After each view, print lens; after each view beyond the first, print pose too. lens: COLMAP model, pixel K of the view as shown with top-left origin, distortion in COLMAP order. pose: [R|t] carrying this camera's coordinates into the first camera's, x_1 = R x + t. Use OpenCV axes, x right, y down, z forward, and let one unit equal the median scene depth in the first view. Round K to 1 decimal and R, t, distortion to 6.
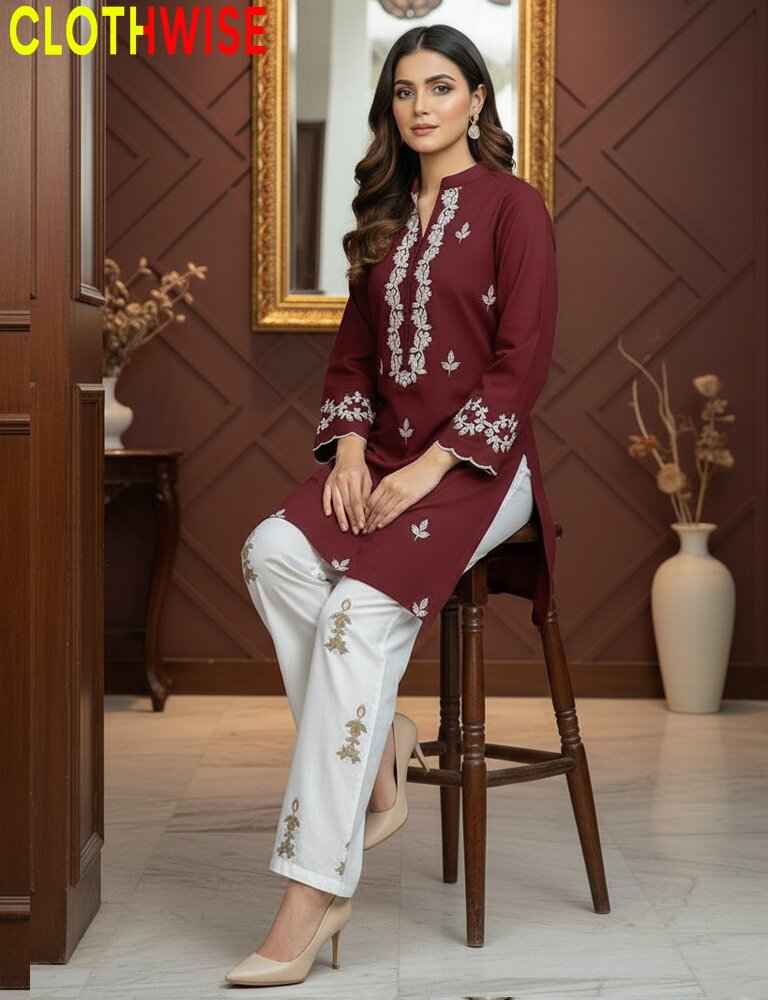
lens RADIAL K [[3833.5, 0, 384.0], [0, 3833.5, 500.0], [0, 0, 1]] dist [-0.333034, -4.936560]
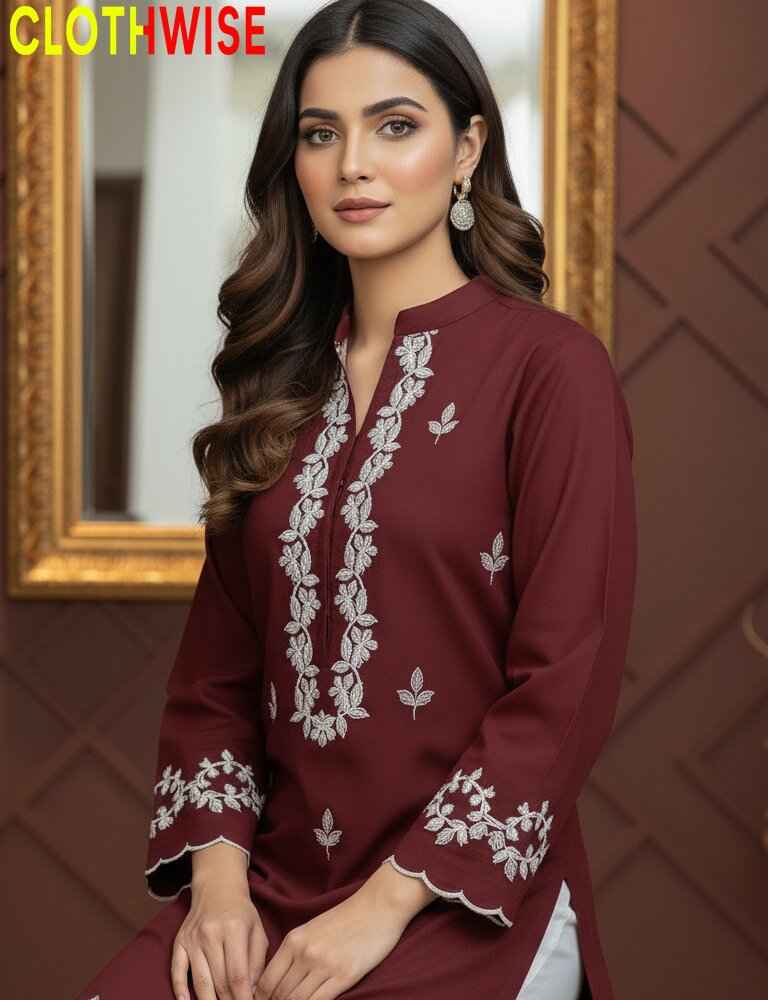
lens RADIAL K [[3833.5, 0, 384.0], [0, 3833.5, 500.0], [0, 0, 1]] dist [-0.333034, -4.936560]
pose [[0.998225, -0.006013, 0.059256, -0.015377], [0.004286, 0.999564, 0.029228, -0.074525], [-0.059406, -0.028922, 0.997815, 0.516083]]
